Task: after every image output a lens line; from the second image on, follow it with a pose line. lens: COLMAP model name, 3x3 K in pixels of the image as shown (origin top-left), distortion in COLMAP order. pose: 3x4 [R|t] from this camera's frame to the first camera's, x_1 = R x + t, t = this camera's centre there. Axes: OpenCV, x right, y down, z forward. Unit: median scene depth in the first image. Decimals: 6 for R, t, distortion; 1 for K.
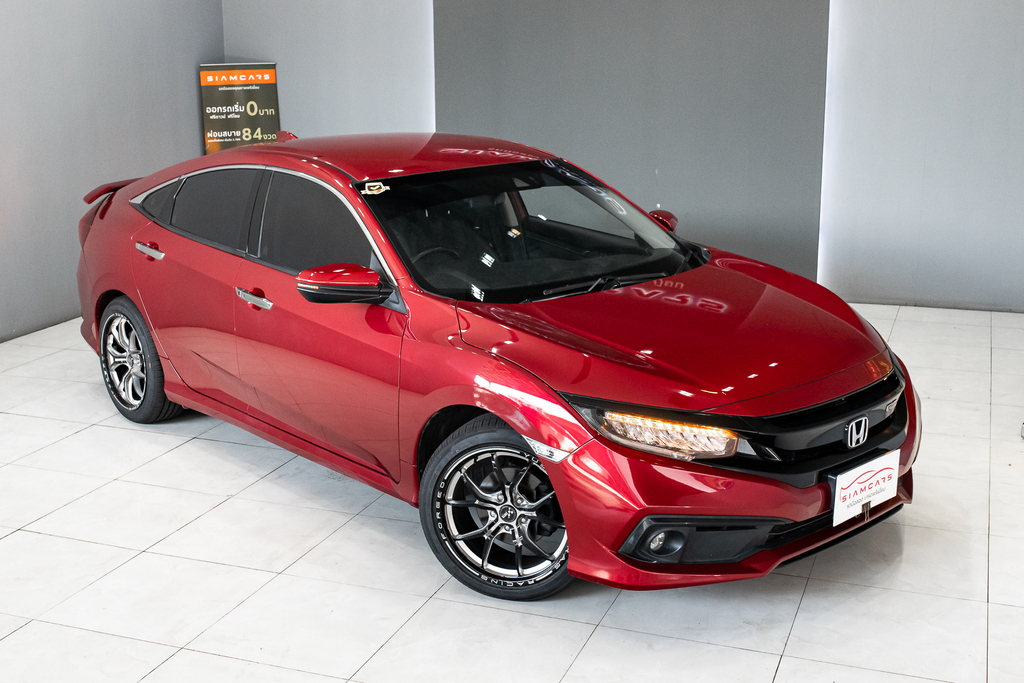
lens RADIAL K [[1267.4, 0, 512.0], [0, 1267.4, 341.5], [0, 0, 1]] dist [-0.030283, -0.025213]
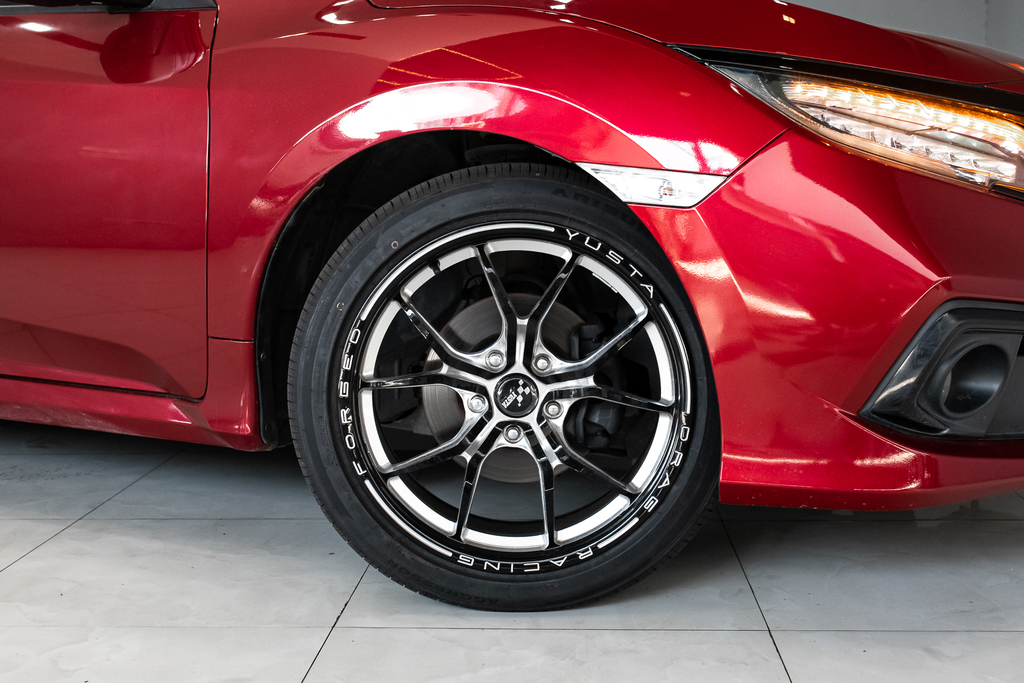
lens RADIAL K [[1267.4, 0, 512.0], [0, 1267.4, 341.5], [0, 0, 1]] dist [-0.030283, -0.025213]
pose [[0.951627, -0.037705, 0.304935, -0.131487], [0.078971, 0.989117, -0.124145, 0.169769], [-0.296935, 0.142221, 0.944247, 0.601317]]
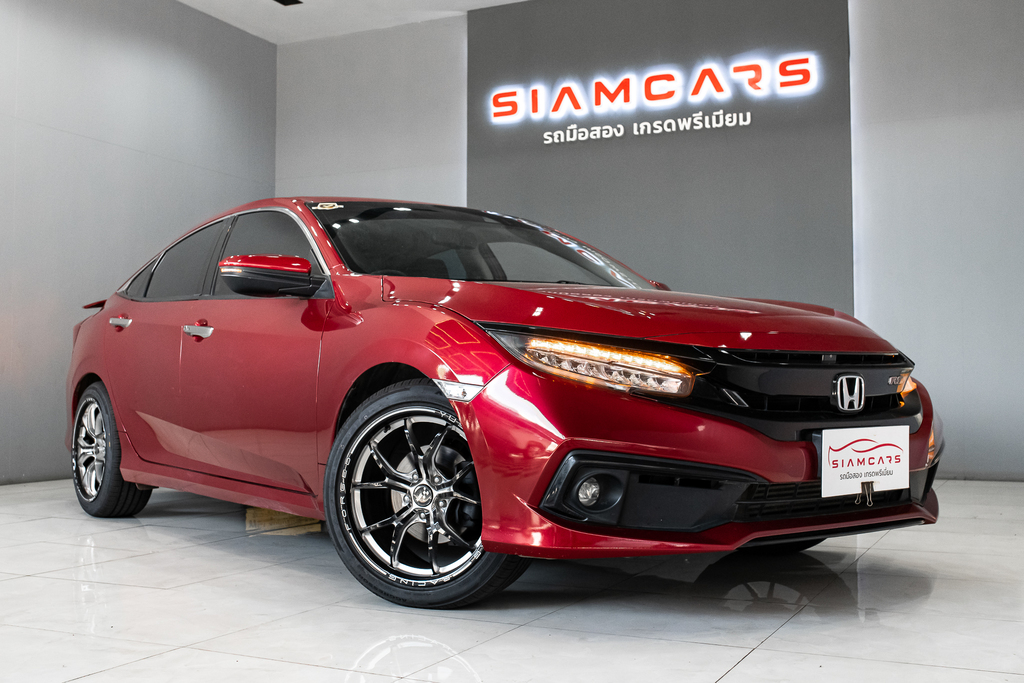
lens RADIAL K [[1162.5, 0, 485.2], [0, 1162.5, 345.0], [0, 0, 1]] dist [-0.019962, -0.012525]
pose [[0.994512, 0.004237, -0.104534, 0.115643], [-0.033186, 0.960354, -0.276802, 0.249592], [0.099217, 0.278752, 0.955224, 0.253180]]
